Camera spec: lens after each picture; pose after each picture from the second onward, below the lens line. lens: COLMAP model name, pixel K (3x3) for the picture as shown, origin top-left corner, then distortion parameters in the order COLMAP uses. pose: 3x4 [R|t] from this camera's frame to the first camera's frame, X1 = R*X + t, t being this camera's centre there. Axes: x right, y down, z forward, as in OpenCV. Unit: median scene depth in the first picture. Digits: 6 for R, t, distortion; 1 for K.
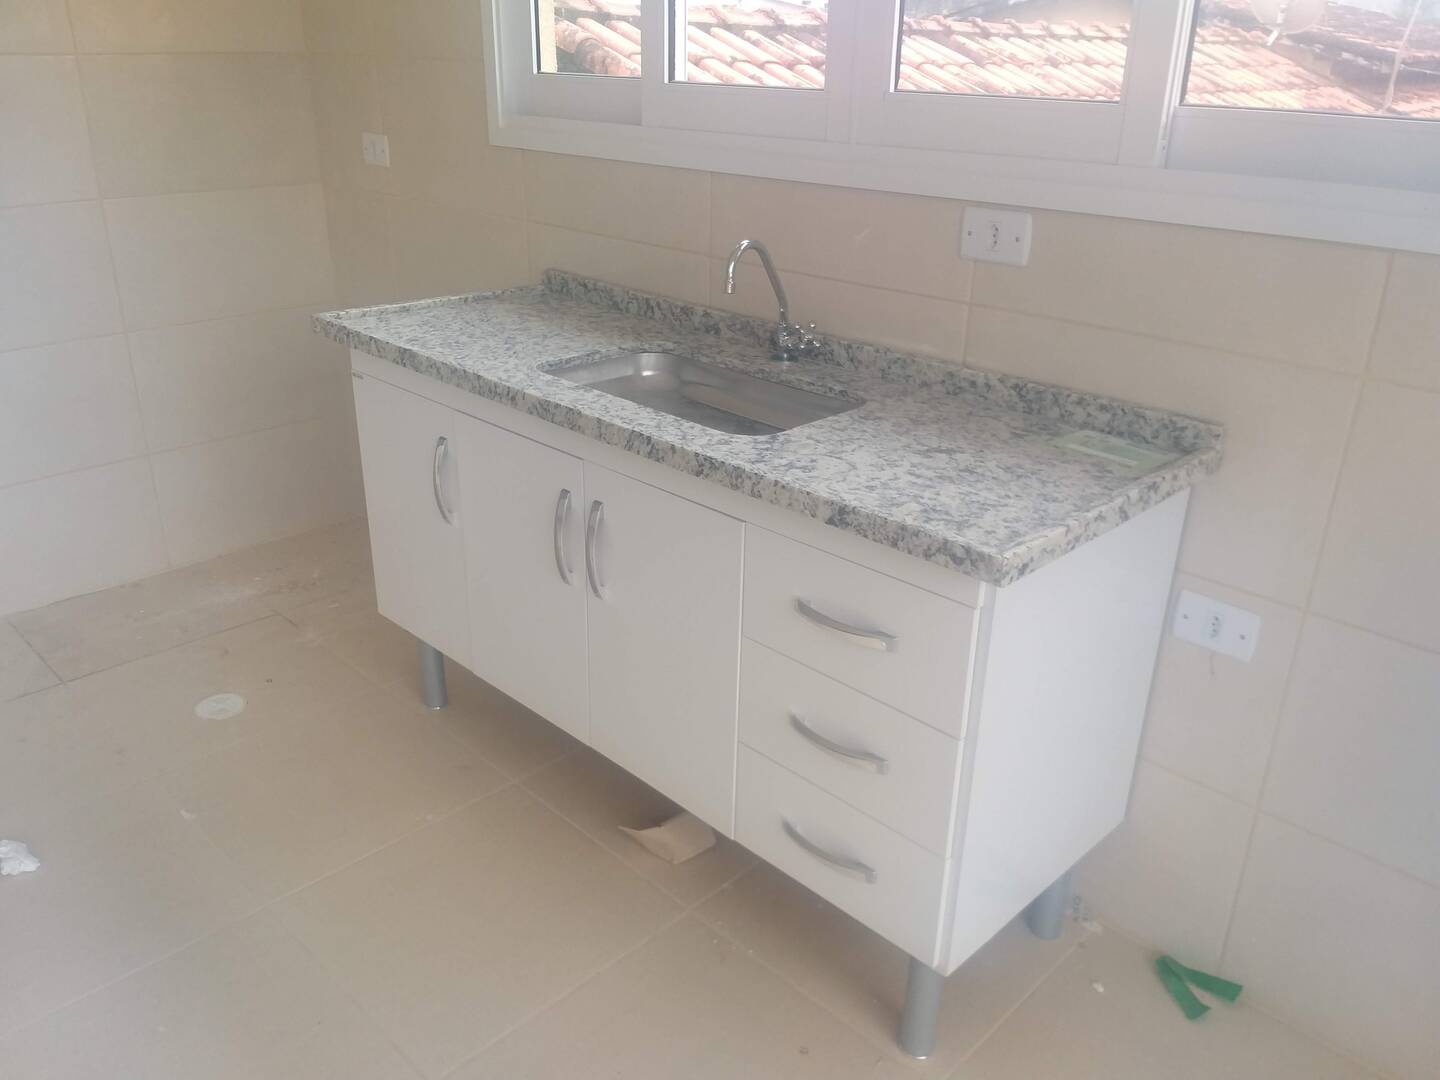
lens RADIAL K [[1177.8, 0, 720.0], [0, 1177.8, 540.0], [0, 0, 1]] dist [0.153512, -0.266692]
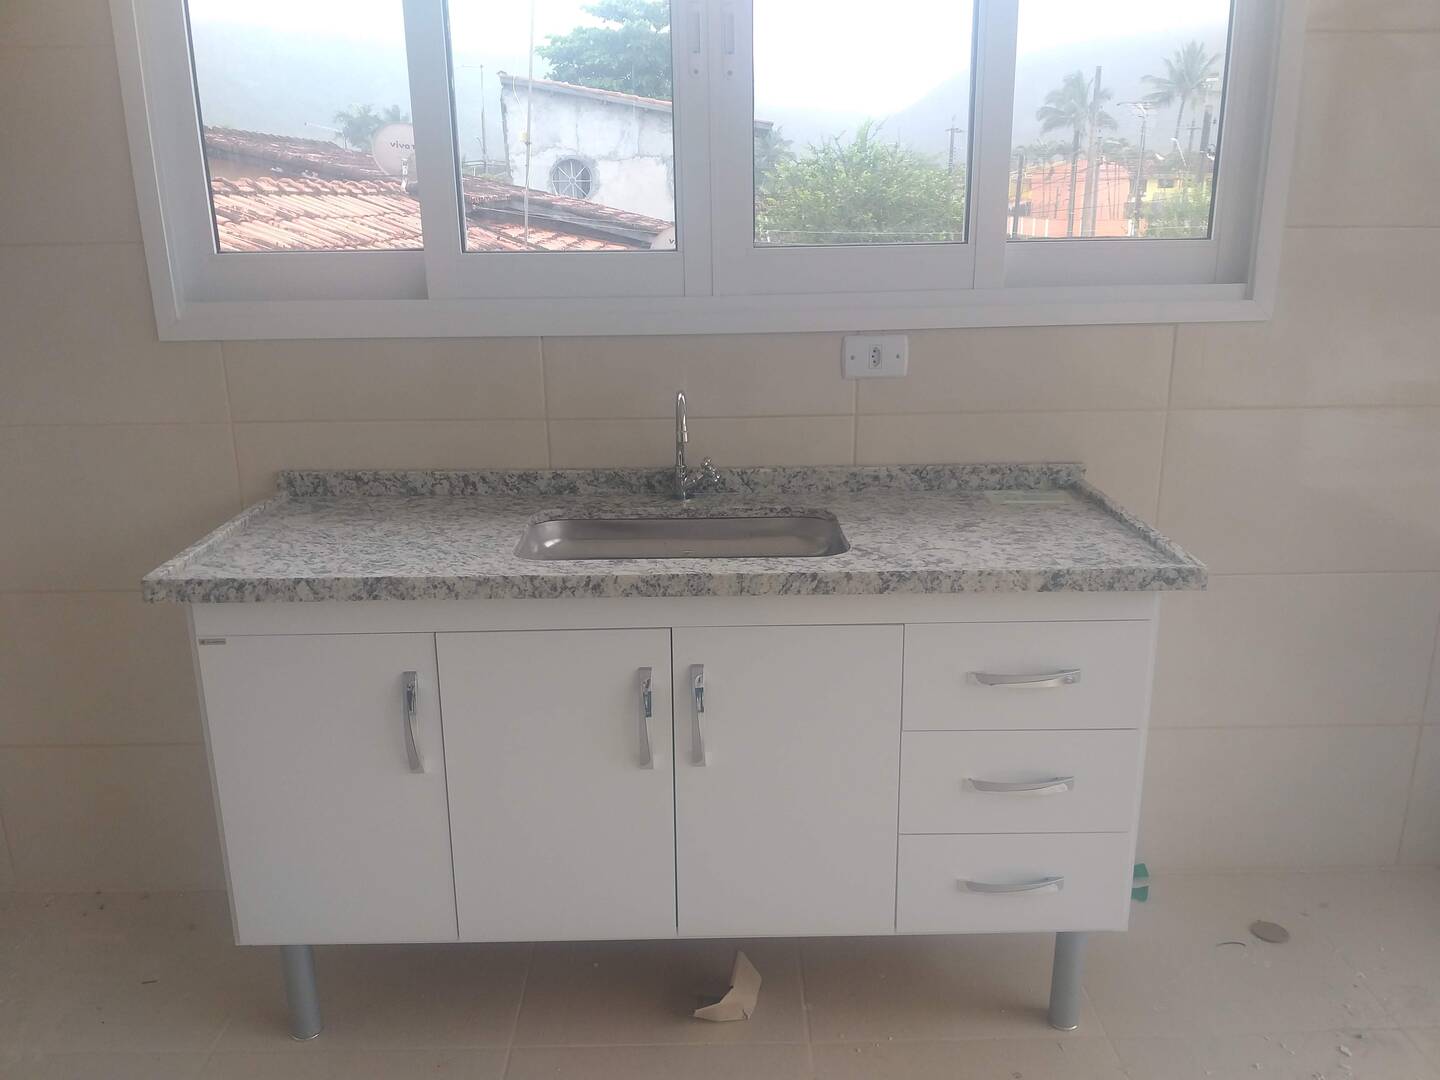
lens RADIAL K [[1169.1, 0, 720.0], [0, 1169.1, 540.0], [0, 0, 1]] dist [0.257940, -0.599640]
pose [[0.680091, -0.228285, 0.696679, -0.751862], [0.302761, 0.952920, 0.016697, -0.143015], [-0.667691, 0.199571, 0.717189, 0.277197]]
